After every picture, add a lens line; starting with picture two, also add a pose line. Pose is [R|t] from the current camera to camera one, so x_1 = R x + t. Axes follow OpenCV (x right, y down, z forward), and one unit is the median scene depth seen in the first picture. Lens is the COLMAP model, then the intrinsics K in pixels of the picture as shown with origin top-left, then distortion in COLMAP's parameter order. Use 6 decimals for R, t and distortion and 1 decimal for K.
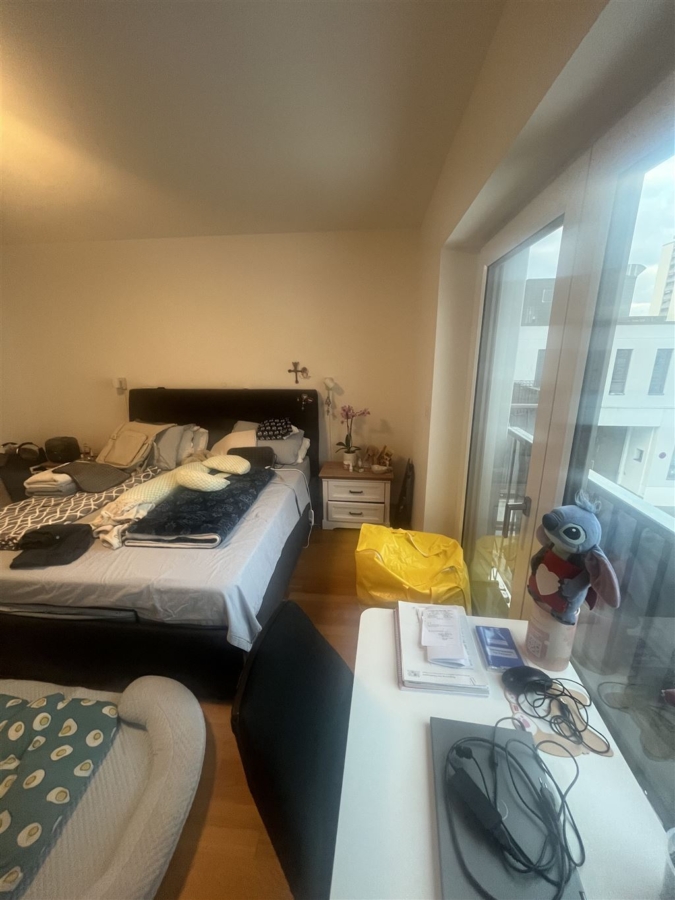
lens RADIAL K [[366.2, 0, 338.7], [0, 366.2, 447.1], [0, 0, 1]] dist [-0.005094, 0.000427]
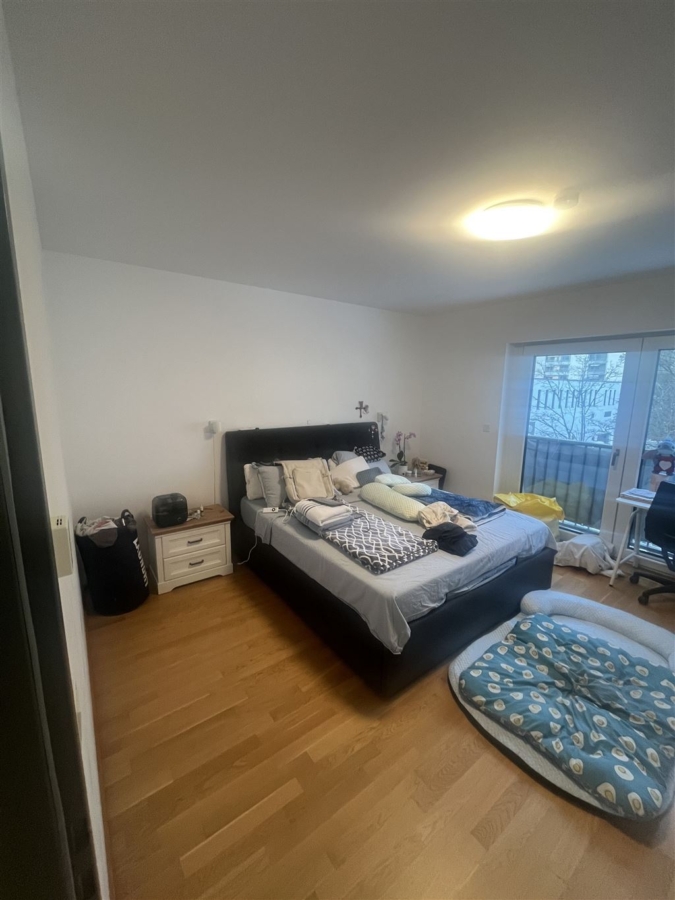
lens RADIAL K [[366.2, 0, 336.2], [0, 366.2, 441.7], [0, 0, 1]] dist [-0.005094, 0.000427]
pose [[0.745976, -0.089206, 0.659972, -1.714541], [0.170423, 0.983562, -0.059687, -0.055135], [-0.643798, 0.157000, 0.748916, 0.210134]]
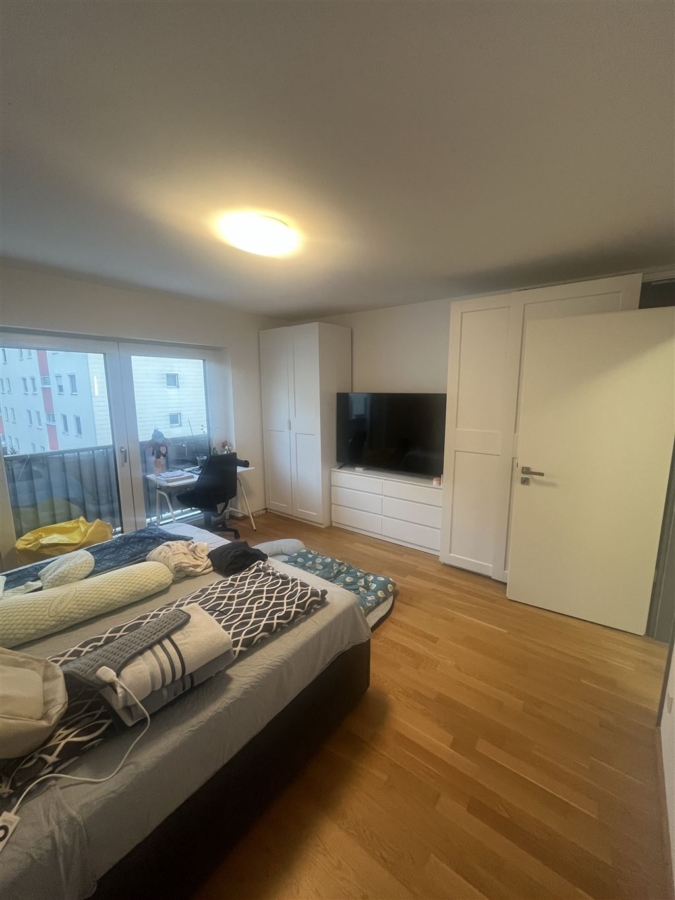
lens RADIAL K [[366.2, 0, 333.3], [0, 366.2, 447.0], [0, 0, 1]] dist [-0.005094, 0.000427]
pose [[-0.835423, -0.078944, 0.543908, -1.476375], [0.162888, 0.909605, 0.382212, -0.404323], [-0.524914, 0.407905, -0.747046, 1.402901]]
